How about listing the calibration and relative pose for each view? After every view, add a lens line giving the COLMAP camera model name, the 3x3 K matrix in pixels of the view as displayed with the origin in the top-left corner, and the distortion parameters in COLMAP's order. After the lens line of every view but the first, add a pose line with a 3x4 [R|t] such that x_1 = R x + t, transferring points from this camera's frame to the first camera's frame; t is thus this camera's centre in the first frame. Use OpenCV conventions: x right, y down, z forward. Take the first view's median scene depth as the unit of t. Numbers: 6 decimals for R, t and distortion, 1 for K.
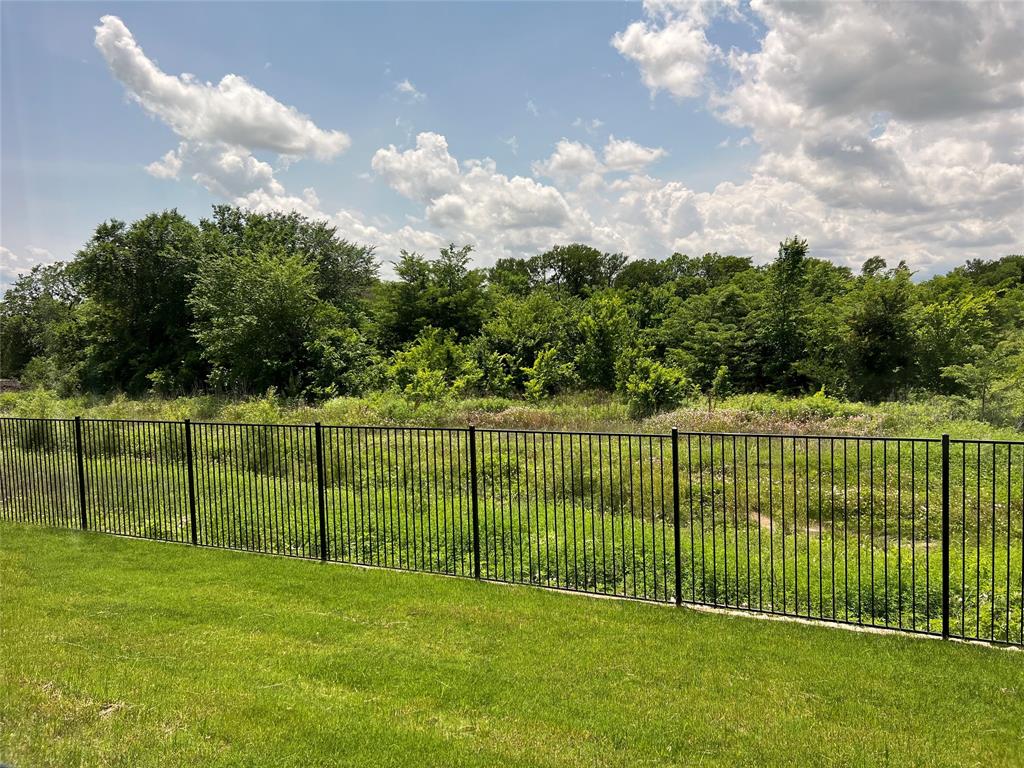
lens RADIAL K [[769.6, 0, 529.5], [0, 769.6, 400.5], [0, 0, 1]] dist [0.049494, -0.050634]
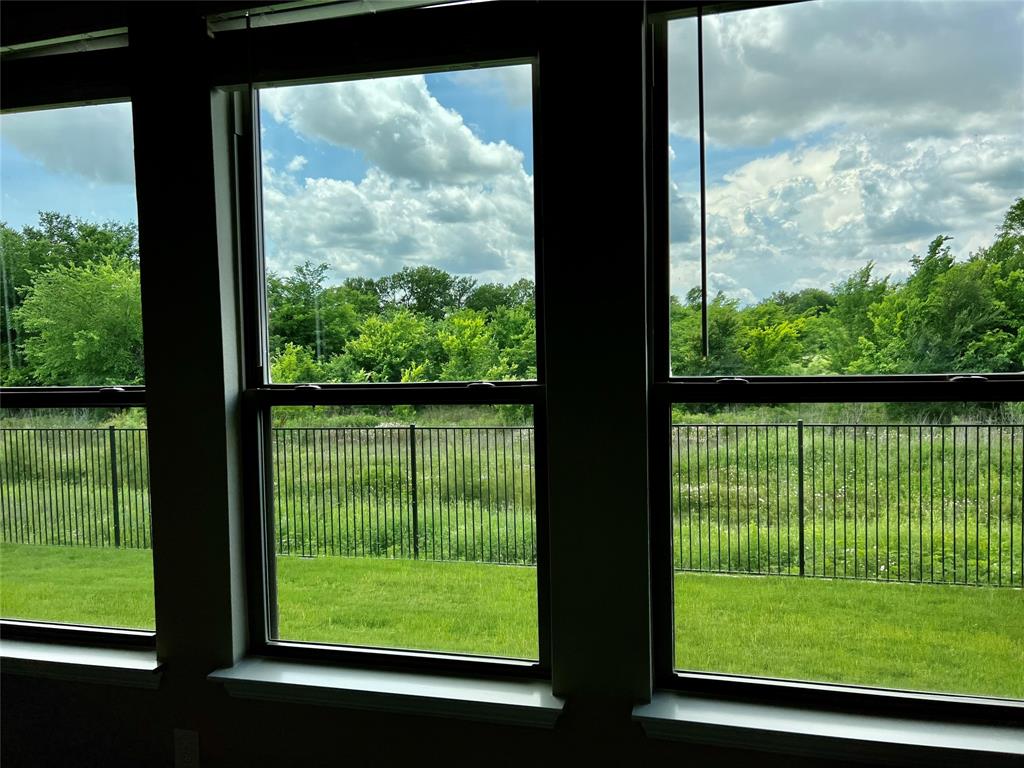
lens RADIAL K [[769.6, 0, 535.8], [0, 769.6, 398.8], [0, 0, 1]] dist [0.049494, -0.050634]
pose [[0.976983, -0.005562, 0.213246, -0.031500], [0.012121, 0.999492, -0.029460, 0.006933], [-0.212974, 0.031367, 0.976554, -0.032165]]
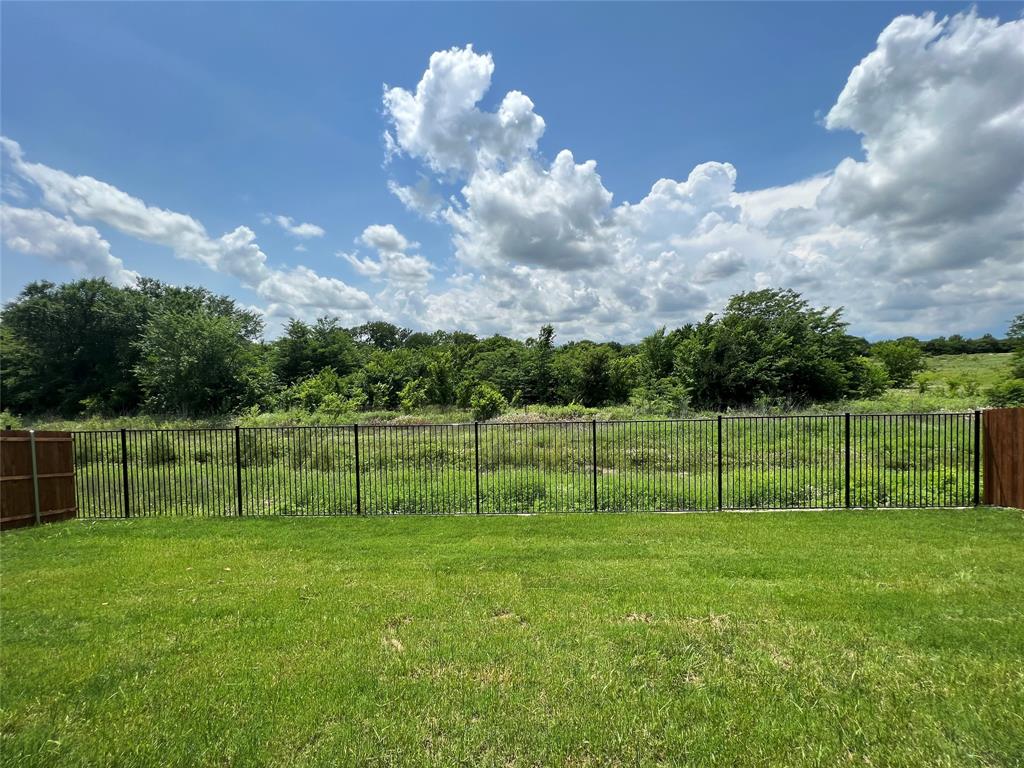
lens RADIAL K [[427.4, 0, 516.5], [0, 427.4, 388.5], [0, 0, 1]] dist [0.000009, 0.000059]
pose [[0.908197, -0.004496, 0.418518, -0.129552], [0.027416, 0.998434, -0.048767, 0.001098], [-0.417643, 0.055764, 0.906898, 0.048178]]
